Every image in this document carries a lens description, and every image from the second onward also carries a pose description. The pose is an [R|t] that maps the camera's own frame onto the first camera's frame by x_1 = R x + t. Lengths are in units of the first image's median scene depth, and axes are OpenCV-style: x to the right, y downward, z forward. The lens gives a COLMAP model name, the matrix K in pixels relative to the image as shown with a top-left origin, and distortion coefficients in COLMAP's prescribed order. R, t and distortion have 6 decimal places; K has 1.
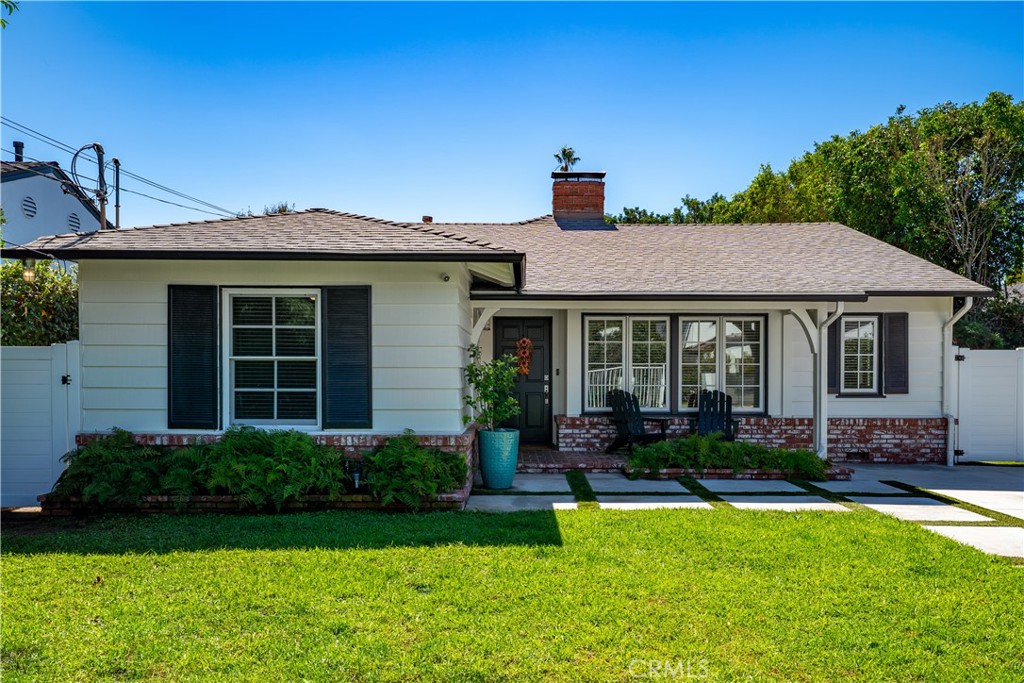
lens RADIAL K [[745.1, 0, 507.4], [0, 745.1, 376.3], [0, 0, 1]] dist [0.014012, 0.000778]
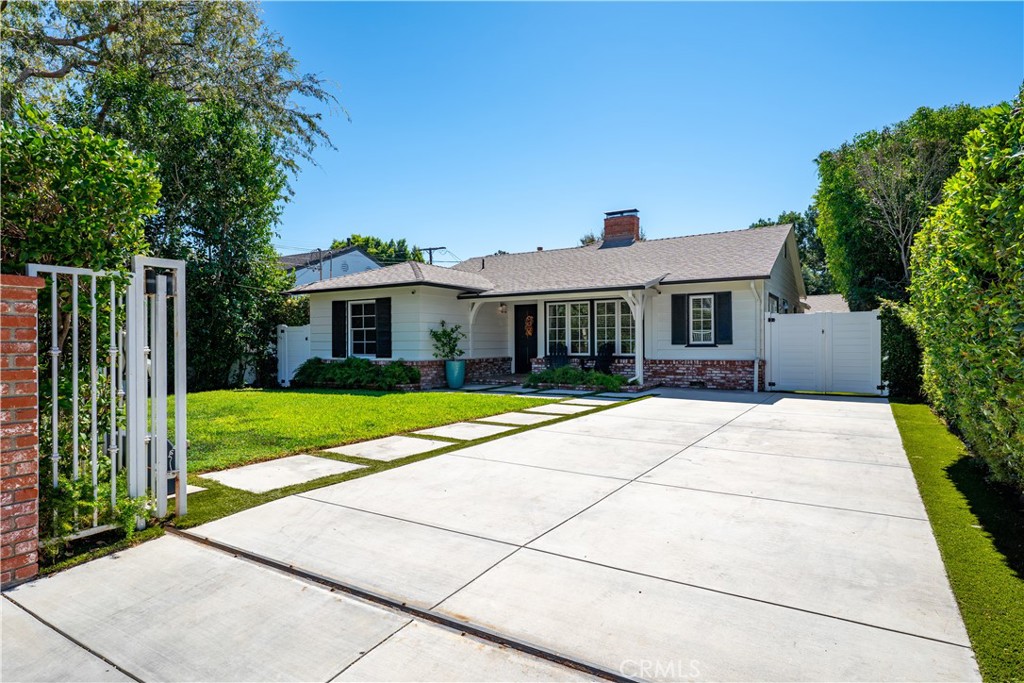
lens RADIAL K [[562.6, 0, 512.8], [0, 562.6, 341.0], [0, 0, 1]] dist [-0.002086, -0.000050]
pose [[0.849159, -0.009146, -0.528058, 0.769060], [0.005353, 0.999948, -0.008710, 0.024190], [0.528110, 0.004569, 0.849164, -0.217061]]
